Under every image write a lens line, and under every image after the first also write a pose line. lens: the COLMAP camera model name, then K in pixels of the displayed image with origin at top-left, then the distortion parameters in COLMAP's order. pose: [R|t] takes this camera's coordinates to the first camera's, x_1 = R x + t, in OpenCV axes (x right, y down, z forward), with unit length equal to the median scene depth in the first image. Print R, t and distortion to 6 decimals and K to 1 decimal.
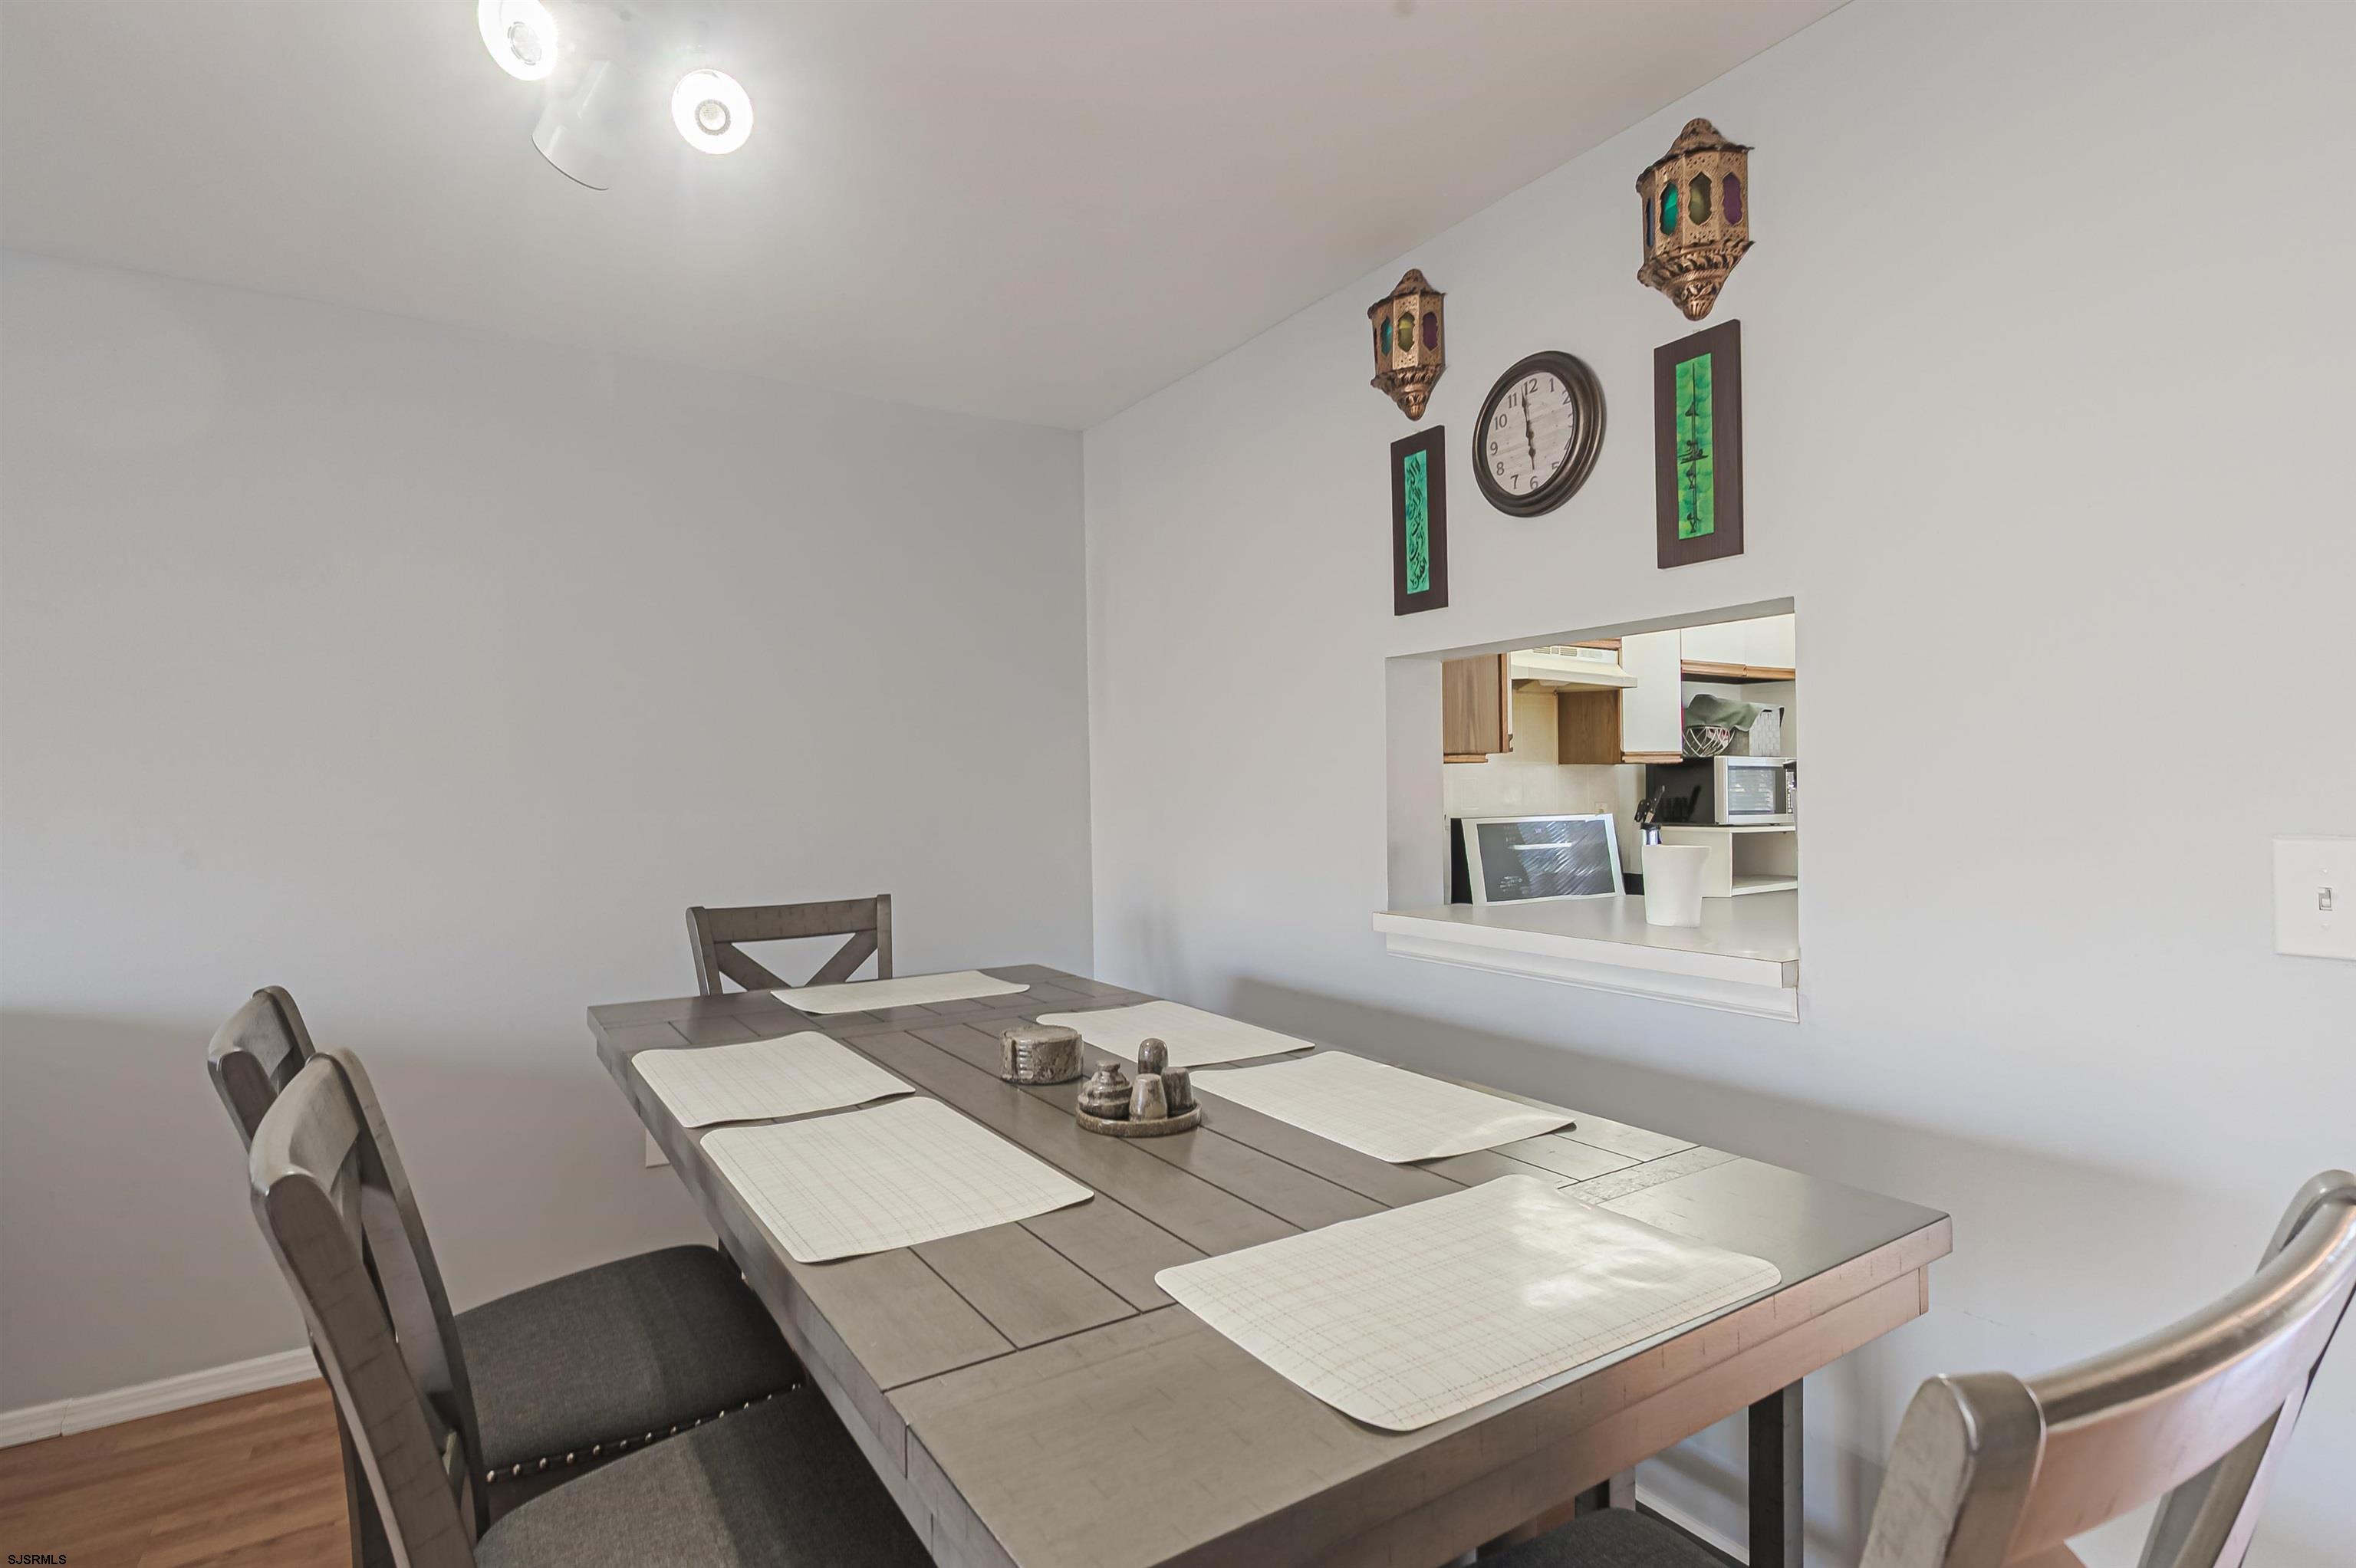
lens RADIAL K [[1169.9, 0, 1178.0], [0, 1169.9, 784.0], [0, 0, 1]] dist [0.000671, 0.000054]
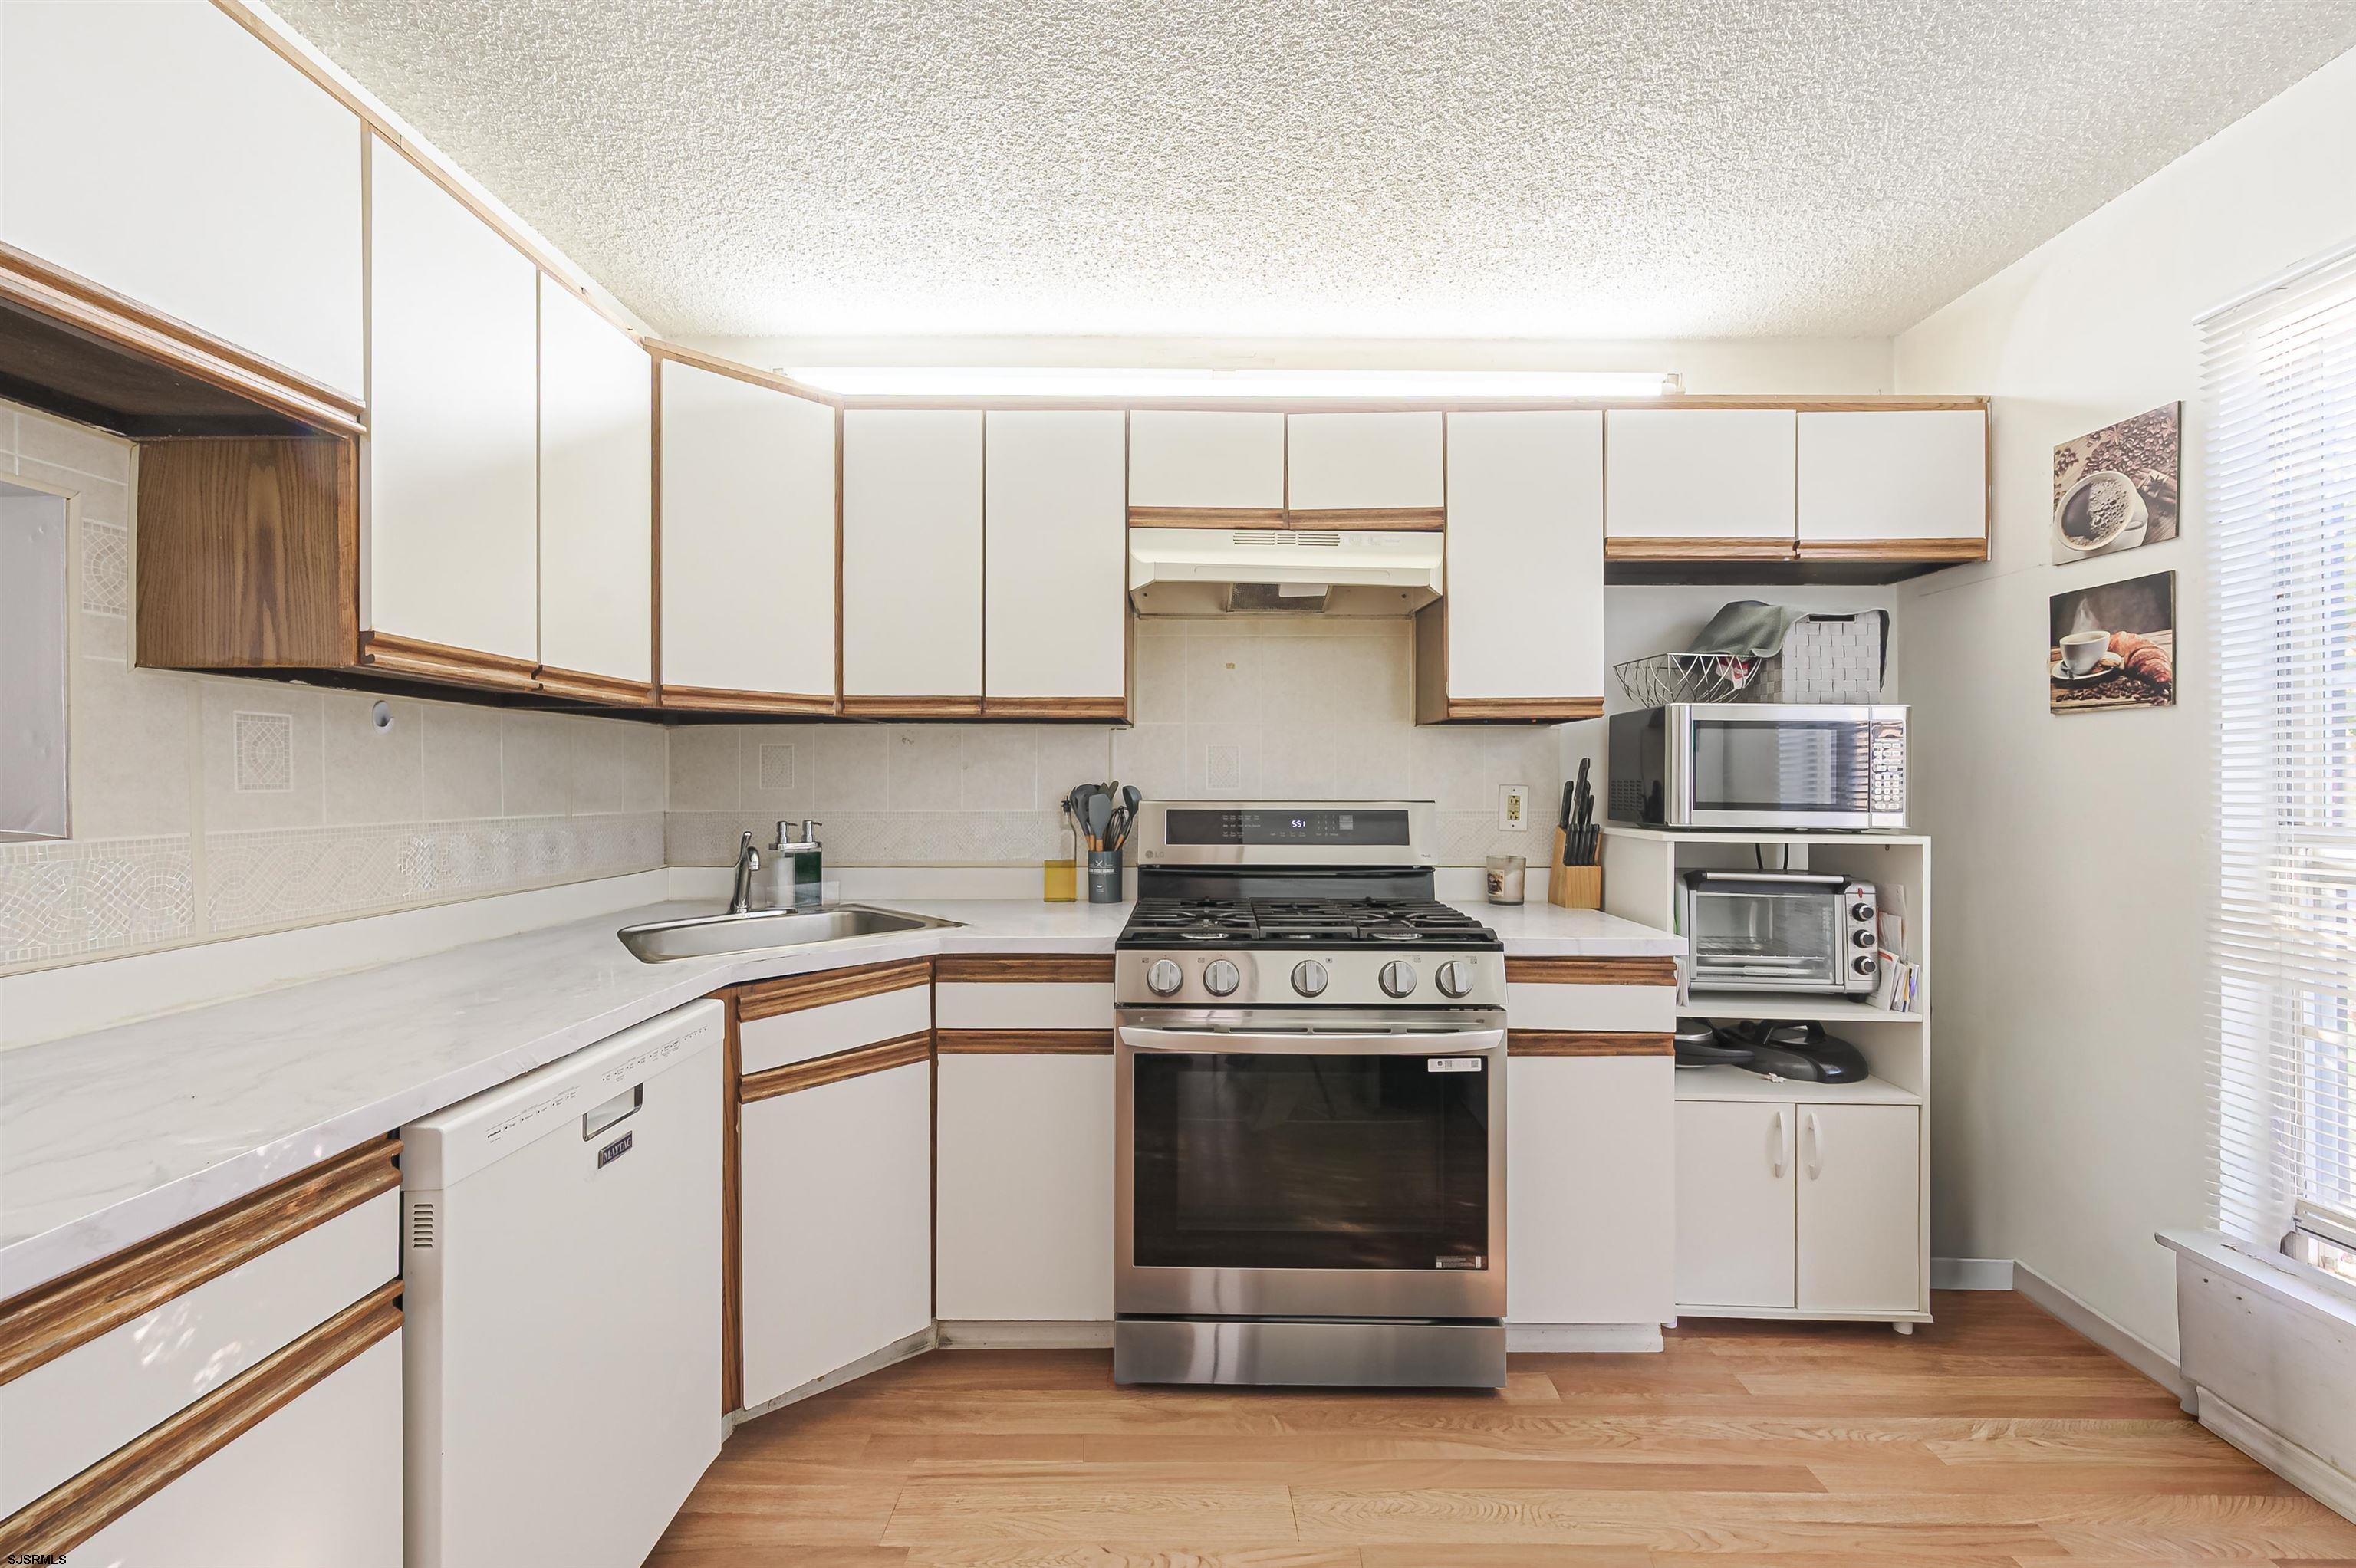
lens RADIAL K [[936.2, 0, 1178.0], [0, 936.2, 784.0], [0, 0, 1]] dist [-0.001552, 0.001174]
pose [[0.833286, 0.016543, -0.552594, 0.494501], [-0.011663, 0.999856, 0.012345, 0.011592], [0.552718, -0.003842, 0.833359, 0.479786]]
